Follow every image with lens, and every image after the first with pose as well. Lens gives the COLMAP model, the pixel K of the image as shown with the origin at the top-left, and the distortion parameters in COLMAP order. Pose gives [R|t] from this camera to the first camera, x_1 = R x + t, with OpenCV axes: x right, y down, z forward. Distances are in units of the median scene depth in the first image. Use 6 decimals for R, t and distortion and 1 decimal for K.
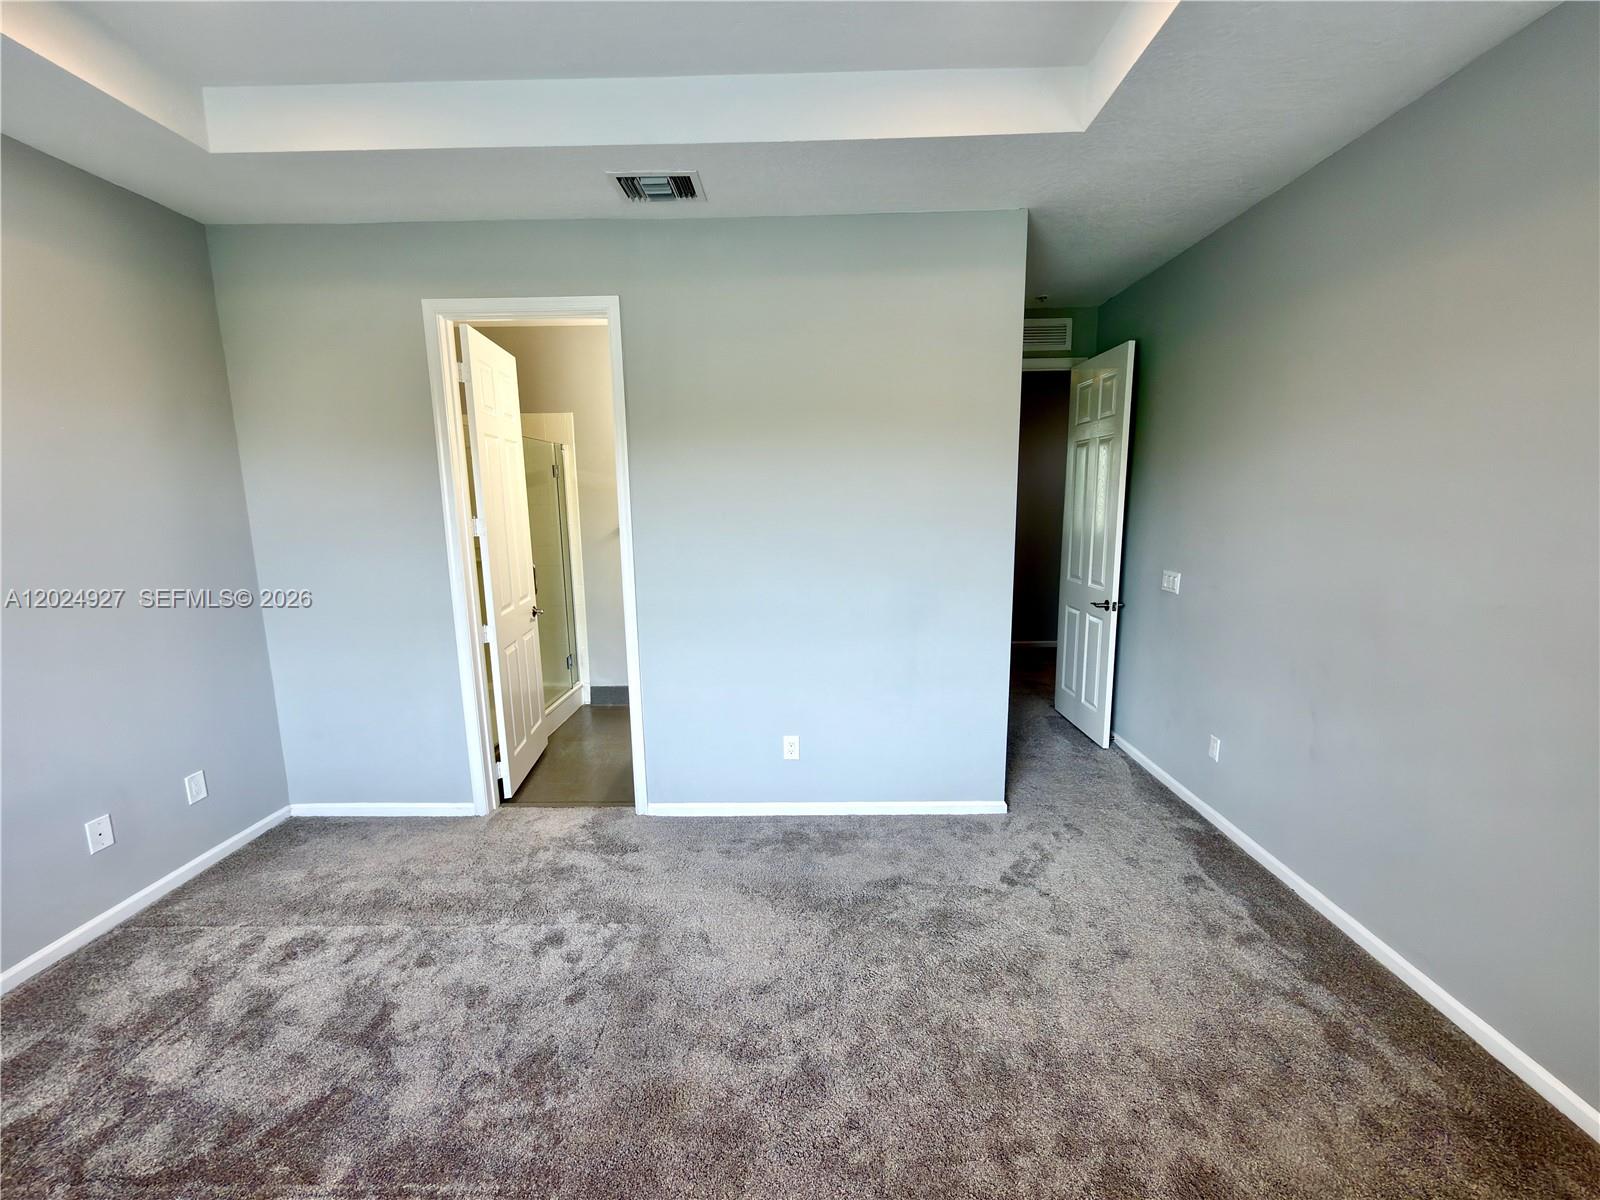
lens RADIAL K [[630.4, 0, 808.4], [0, 630.4, 597.7], [0, 0, 1]] dist [0.001301, -0.000090]
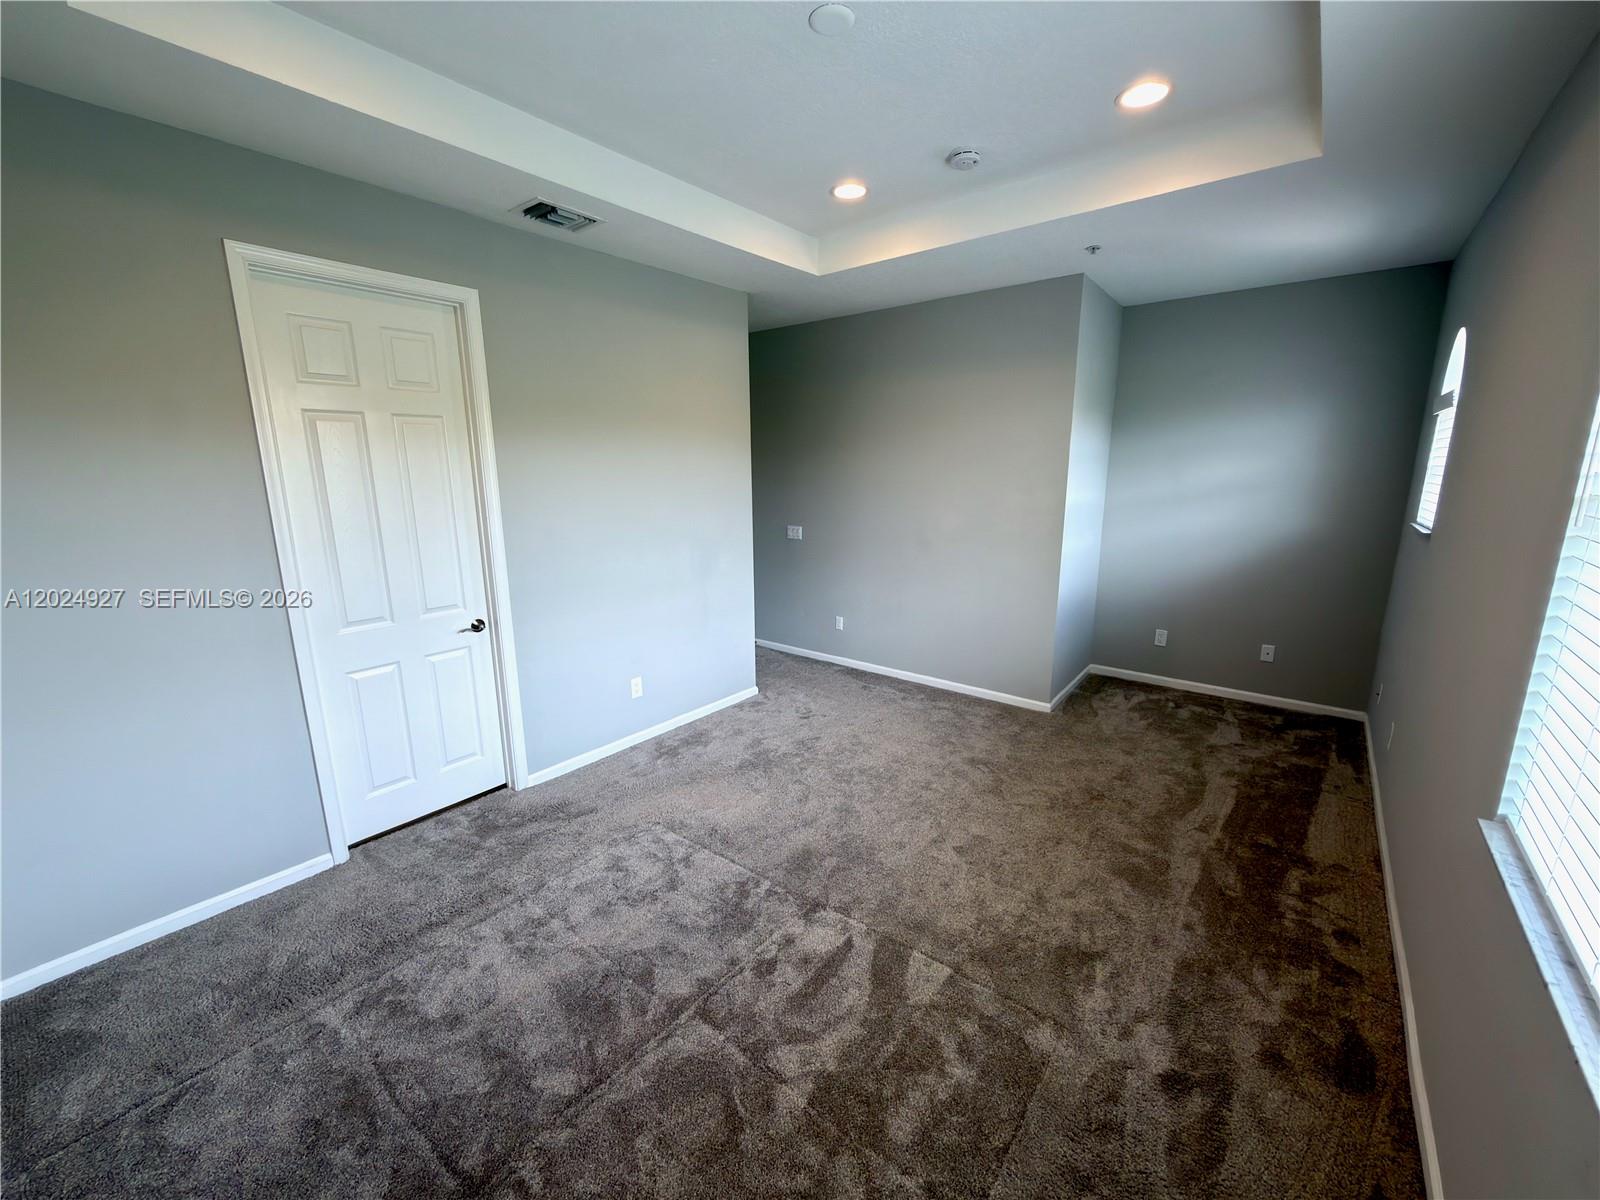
lens RADIAL K [[633.4, 0, 793.9], [0, 633.4, 594.8], [0, 0, 1]] dist [0.013166, 0.000103]
pose [[0.627462, -0.149384, 0.764183, -0.909861], [0.118340, 0.988319, 0.096030, -0.030267], [-0.769602, 0.030178, 0.637810, -0.044871]]
